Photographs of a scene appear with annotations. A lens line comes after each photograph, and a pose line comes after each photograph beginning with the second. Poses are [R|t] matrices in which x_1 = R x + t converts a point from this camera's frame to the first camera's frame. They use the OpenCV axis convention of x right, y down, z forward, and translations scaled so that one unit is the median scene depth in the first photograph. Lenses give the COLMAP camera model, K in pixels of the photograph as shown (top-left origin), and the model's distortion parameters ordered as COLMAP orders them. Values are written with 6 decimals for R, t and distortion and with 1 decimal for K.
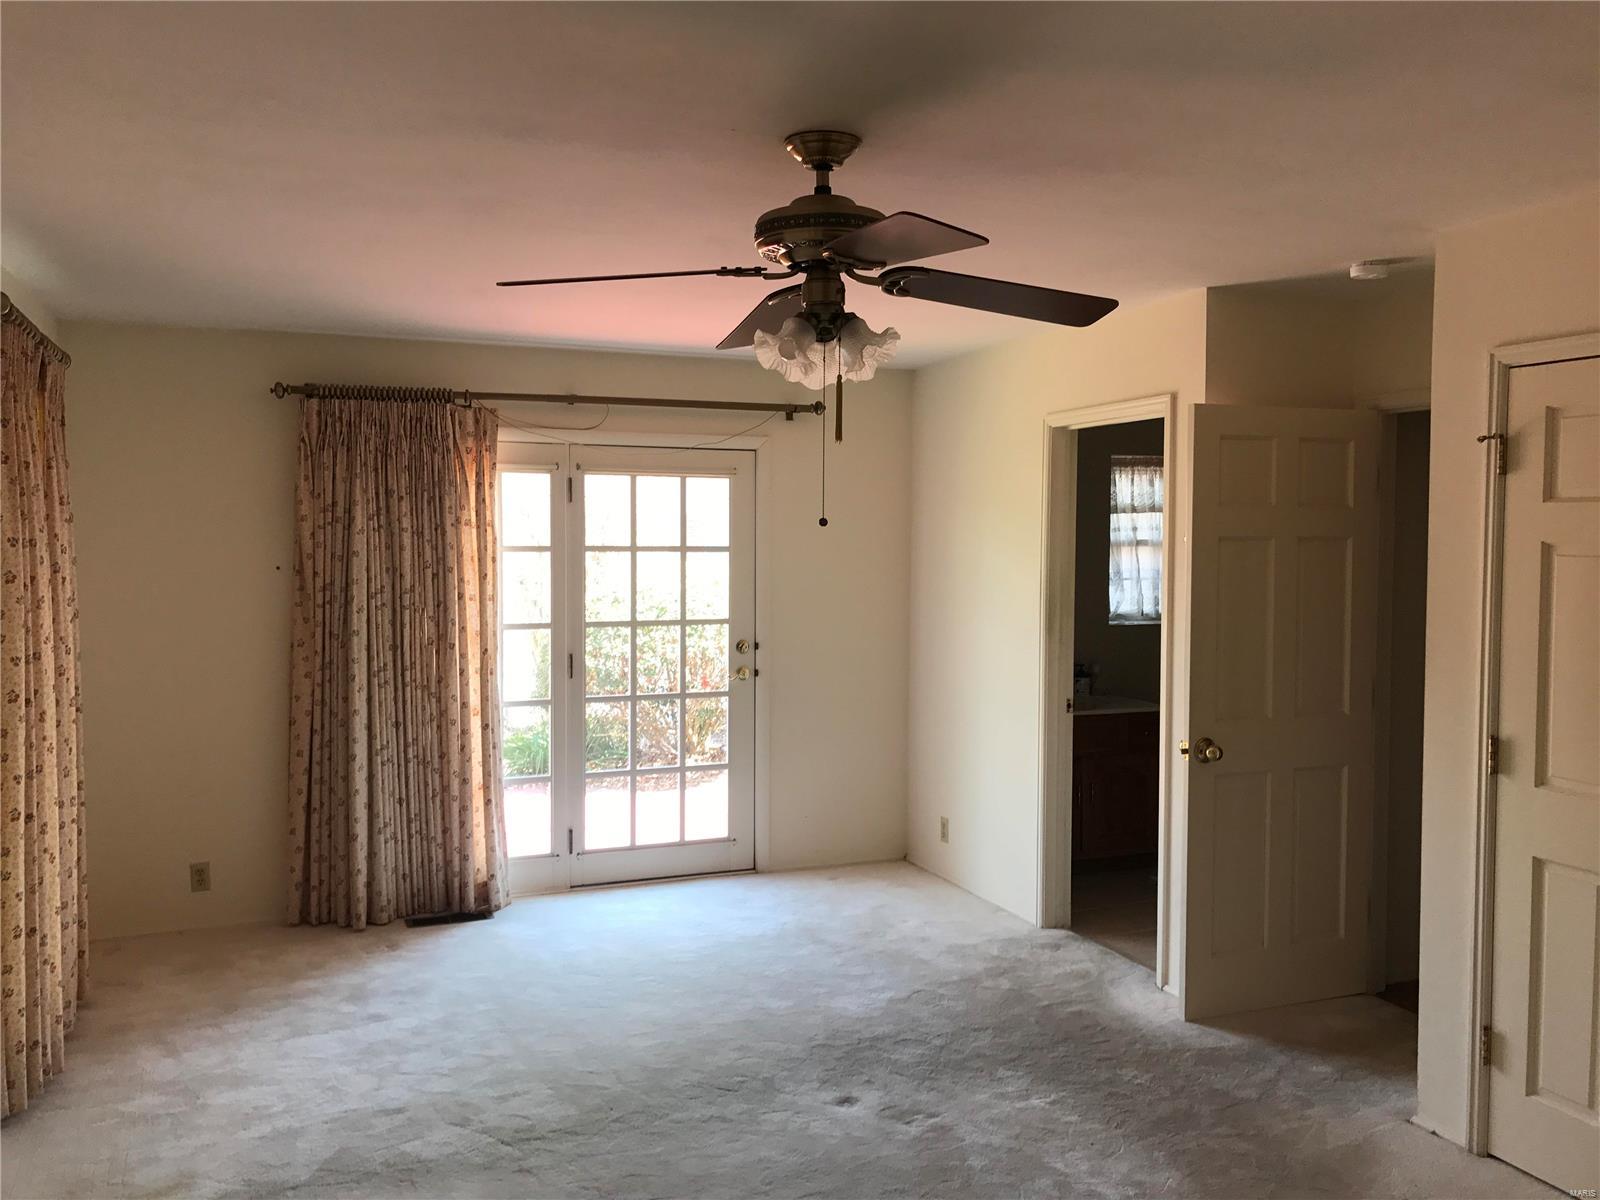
lens RADIAL K [[1296.6, 0, 793.8], [0, 1296.6, 596.5], [0, 0, 1]] dist [0.045765, -0.081749]
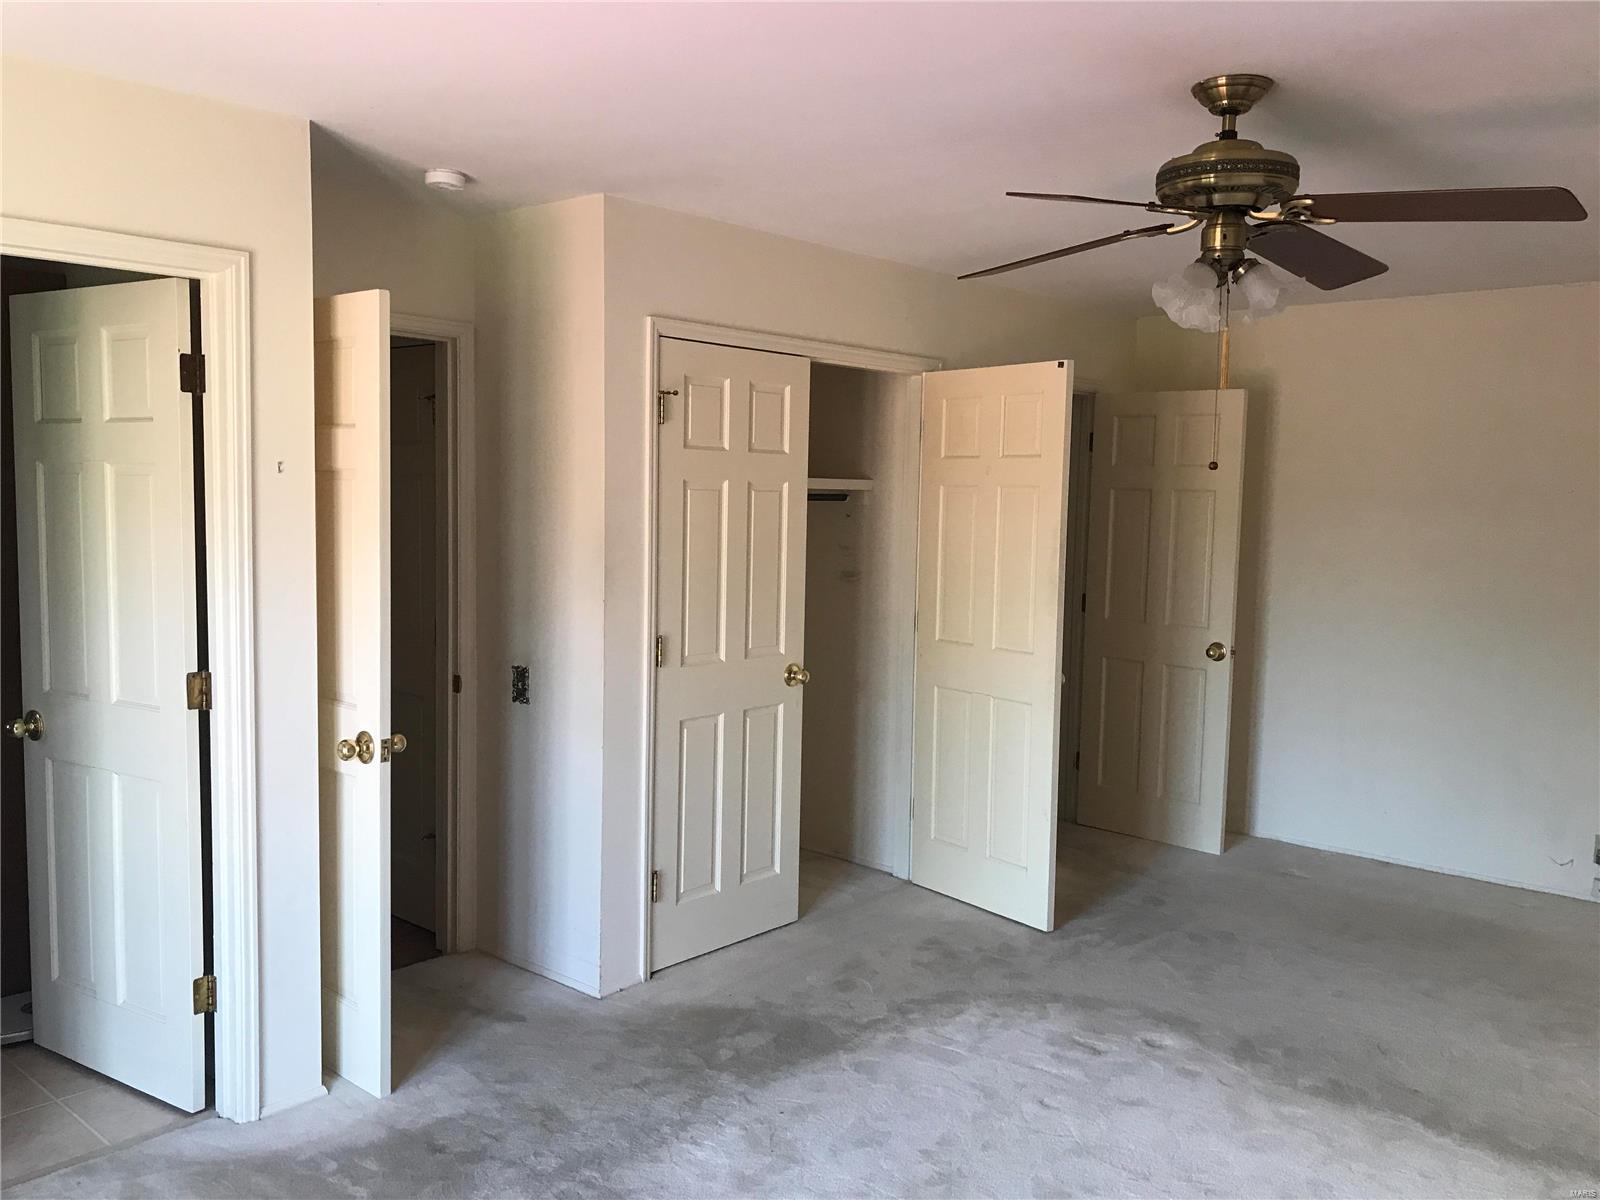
lens RADIAL K [[1296.6, 0, 793.8], [0, 1296.6, 596.5], [0, 0, 1]] dist [0.045765, -0.081749]
pose [[-0.457900, -0.081704, 0.885241, -0.624944], [0.023700, 0.994292, 0.104028, -0.056593], [-0.888688, 0.068614, -0.453350, 1.482225]]
